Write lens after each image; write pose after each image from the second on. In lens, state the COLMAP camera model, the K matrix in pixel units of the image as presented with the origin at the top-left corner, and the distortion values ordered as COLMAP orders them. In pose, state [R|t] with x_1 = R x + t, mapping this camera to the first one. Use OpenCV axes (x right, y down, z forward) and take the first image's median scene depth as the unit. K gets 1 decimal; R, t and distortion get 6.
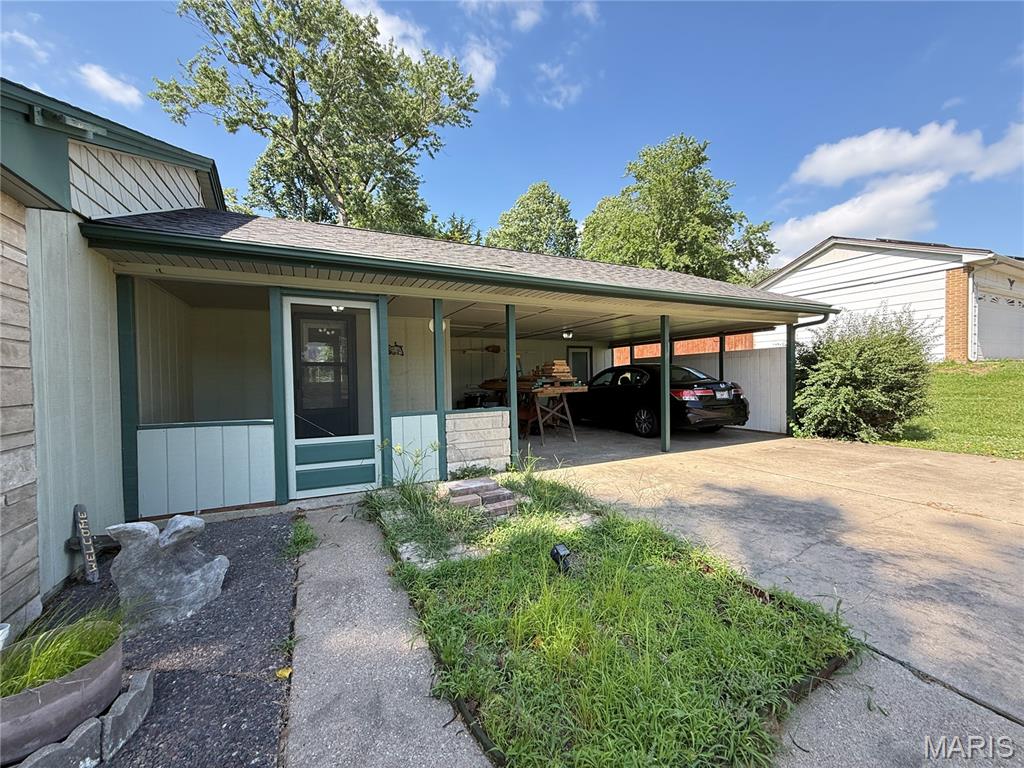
lens RADIAL K [[406.8, 0, 506.9], [0, 406.8, 386.8], [0, 0, 1]] dist [0.002869, 0.000353]
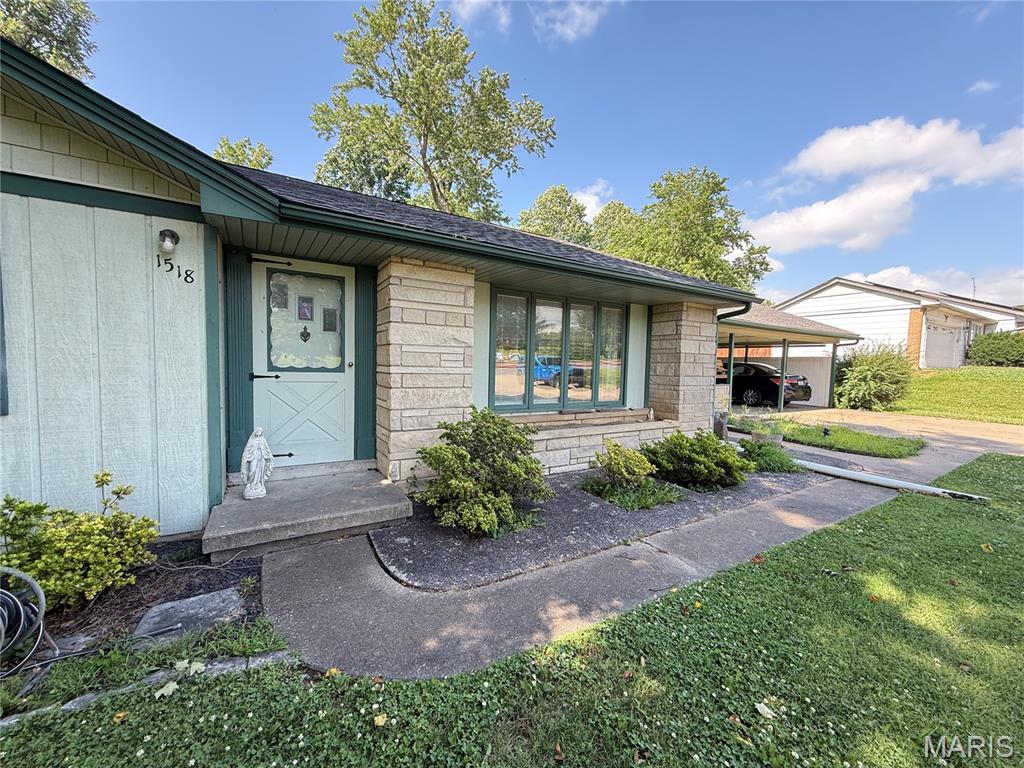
lens RADIAL K [[406.8, 0, 518.2], [0, 406.8, 384.1], [0, 0, 1]] dist [0.002869, 0.000353]
pose [[0.994487, 0.037613, 0.097881, -0.783140], [-0.040128, 0.998910, 0.023854, 0.028286], [-0.096877, -0.027650, 0.994912, -0.576618]]
